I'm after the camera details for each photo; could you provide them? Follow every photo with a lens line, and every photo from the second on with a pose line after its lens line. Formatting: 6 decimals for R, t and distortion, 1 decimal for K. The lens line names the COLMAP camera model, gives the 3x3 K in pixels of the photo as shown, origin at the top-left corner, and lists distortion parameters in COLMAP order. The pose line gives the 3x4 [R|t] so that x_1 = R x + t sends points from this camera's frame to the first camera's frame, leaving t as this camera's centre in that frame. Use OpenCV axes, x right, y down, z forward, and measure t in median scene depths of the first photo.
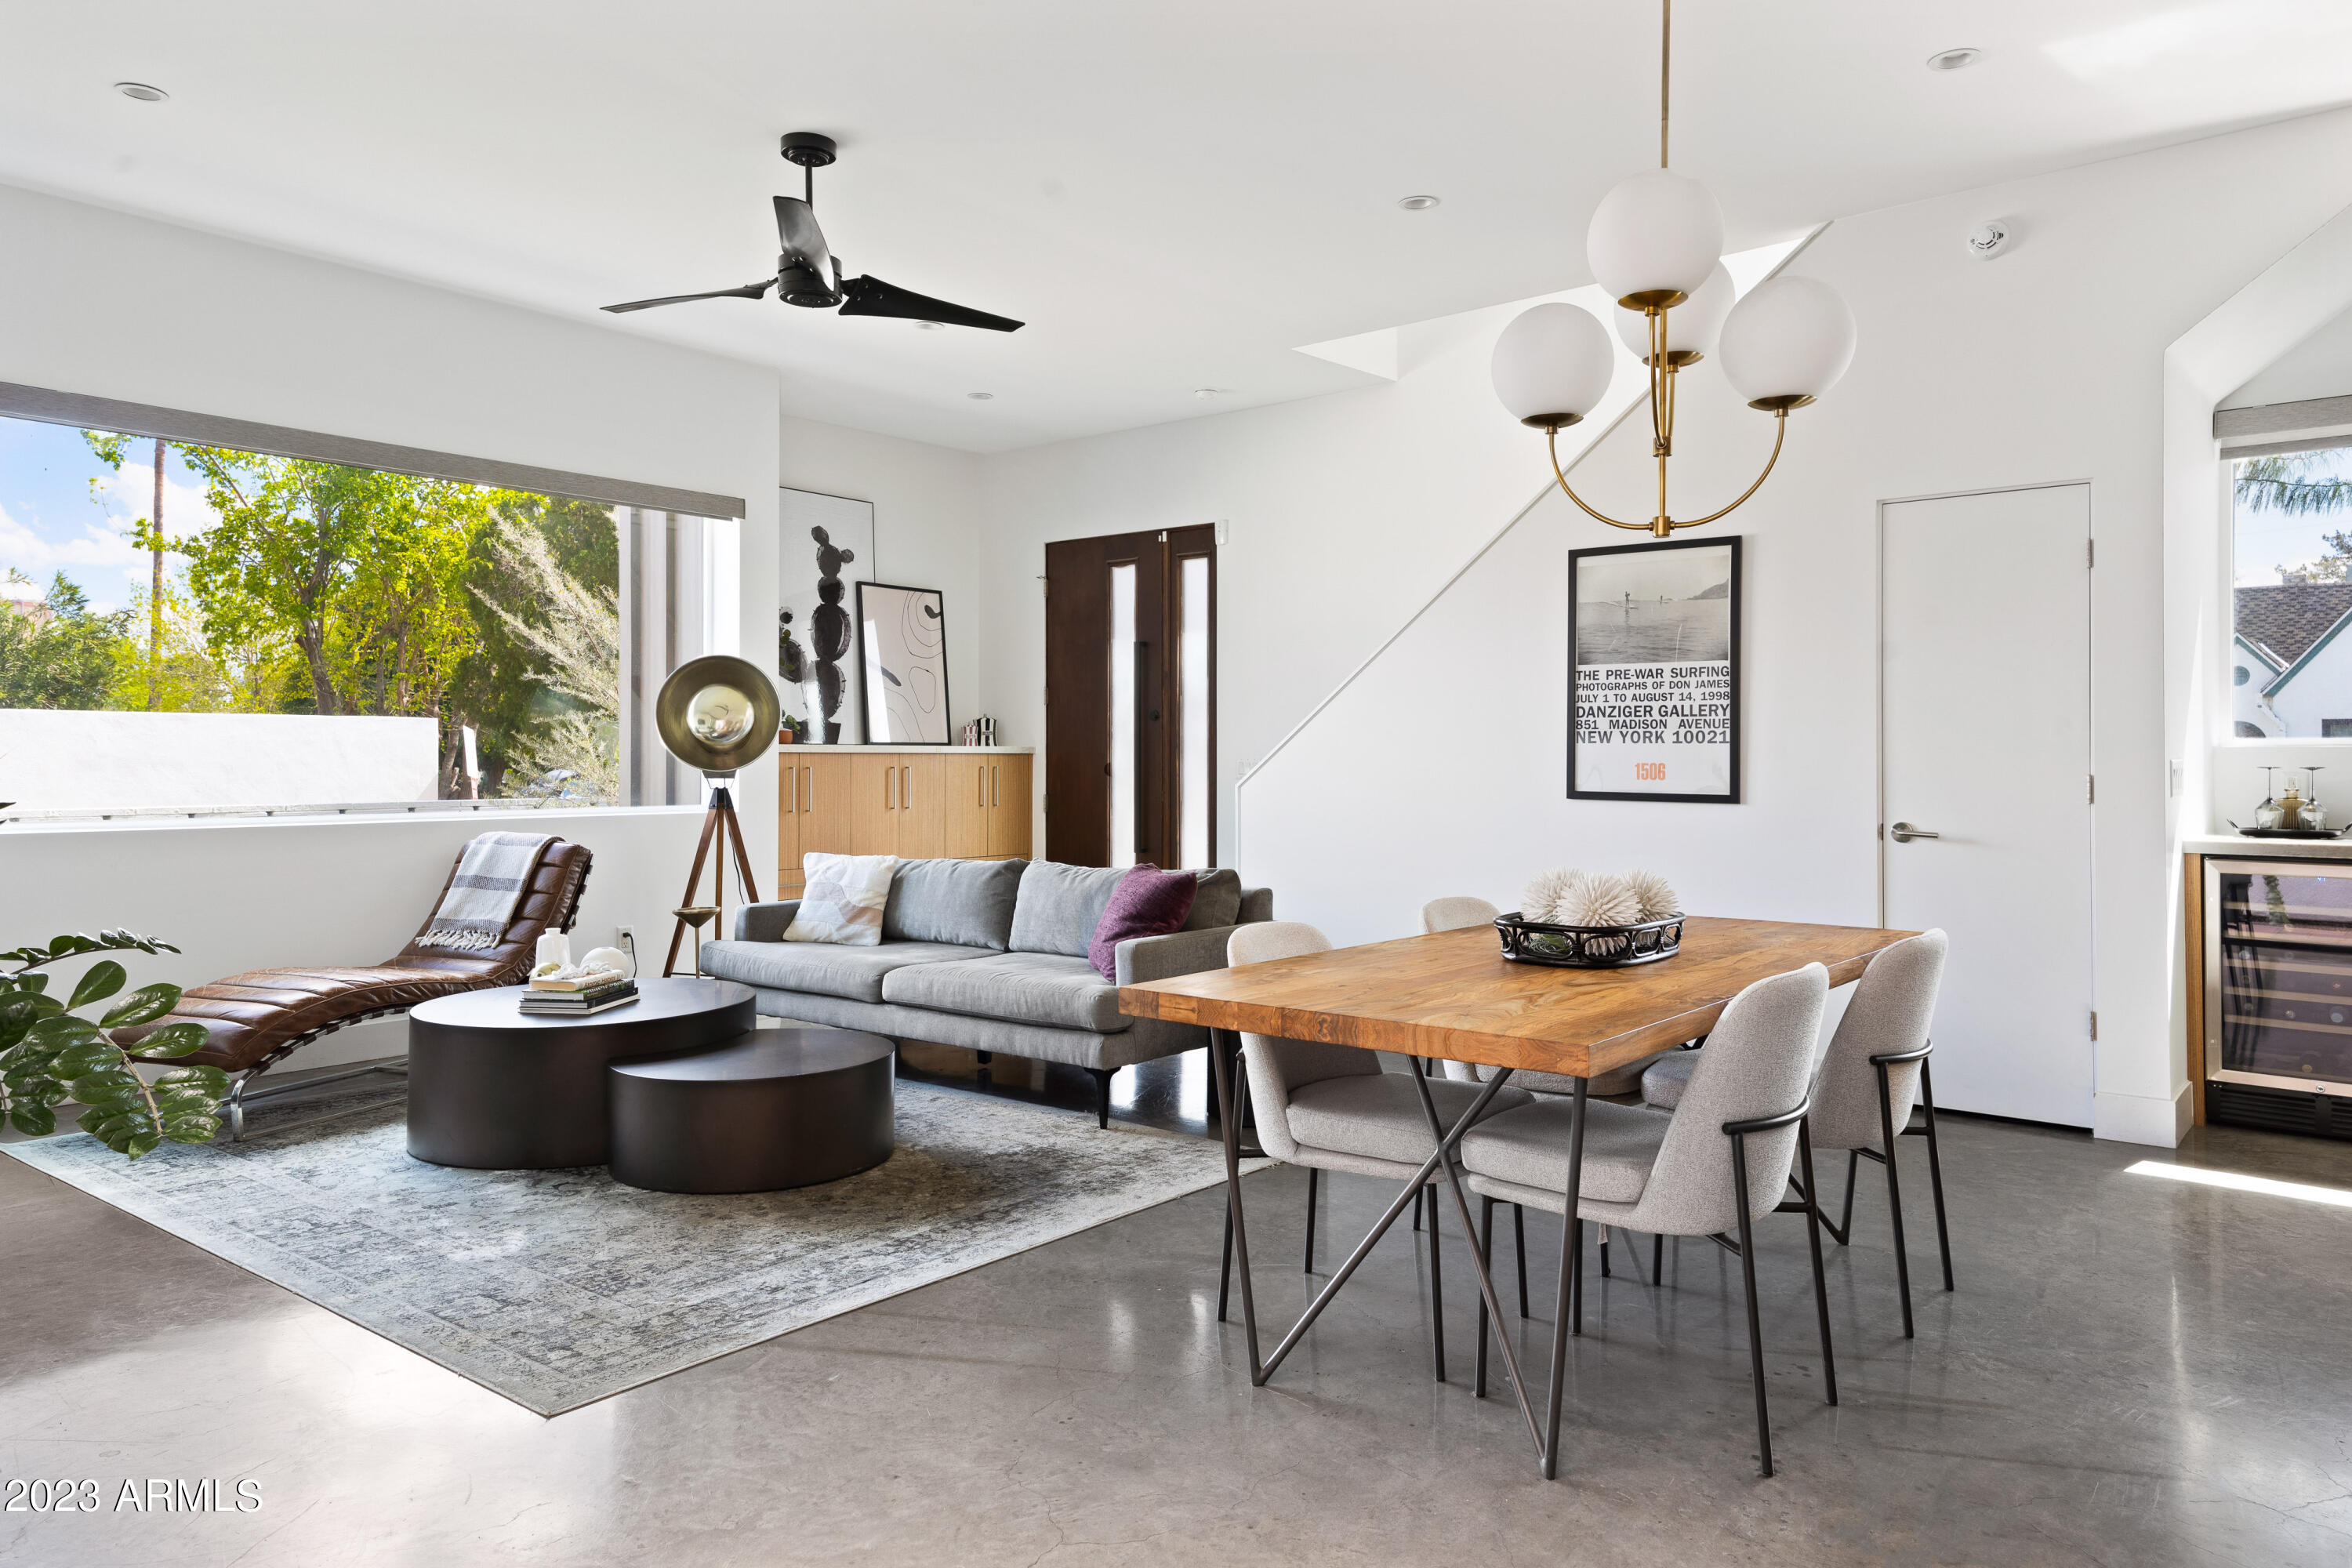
lens RADIAL K [[1603.9, 0, 1174.0], [0, 1603.9, 774.6], [0, 0, 1]] dist [0.001709, 0.001197]
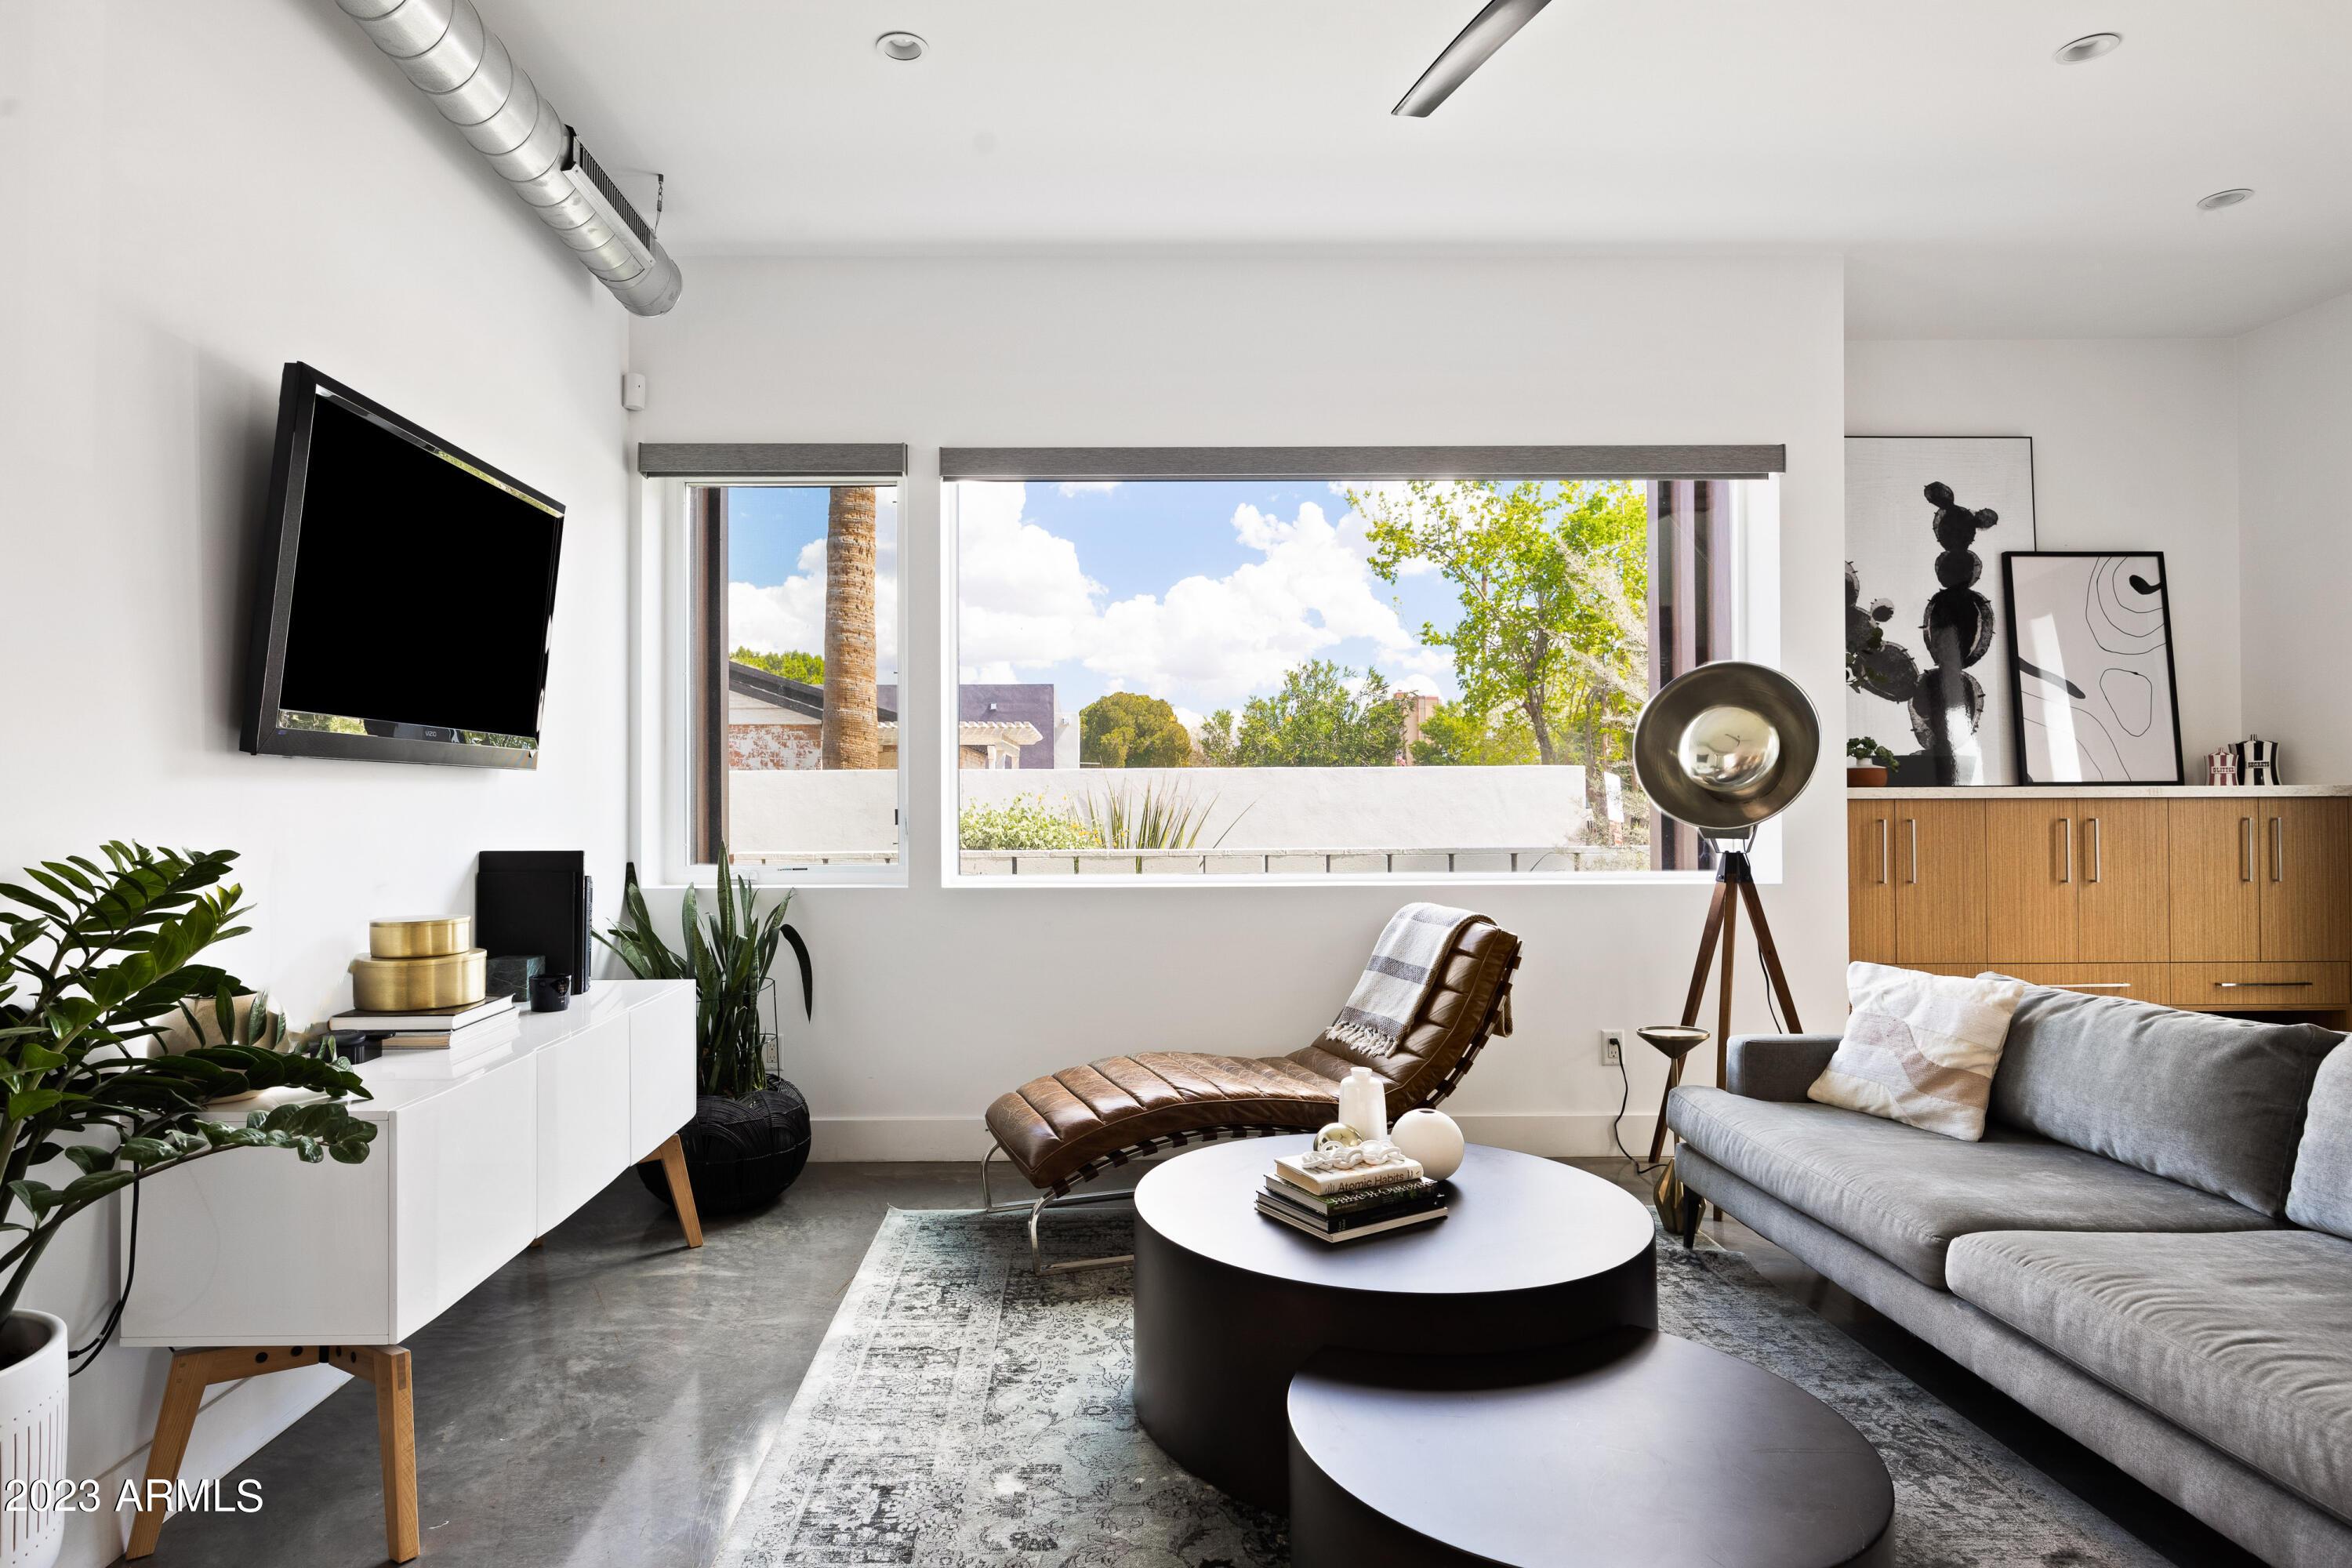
lens RADIAL K [[1222.6, 0, 1165.7], [0, 1222.6, 786.2], [0, 0, 1]] dist [0.003423, -0.000208]
pose [[0.648800, -0.013938, -0.760831, -0.038530], [-0.000579, 0.999823, -0.018810, -0.010649], [0.760959, 0.012645, 0.648677, 0.488559]]
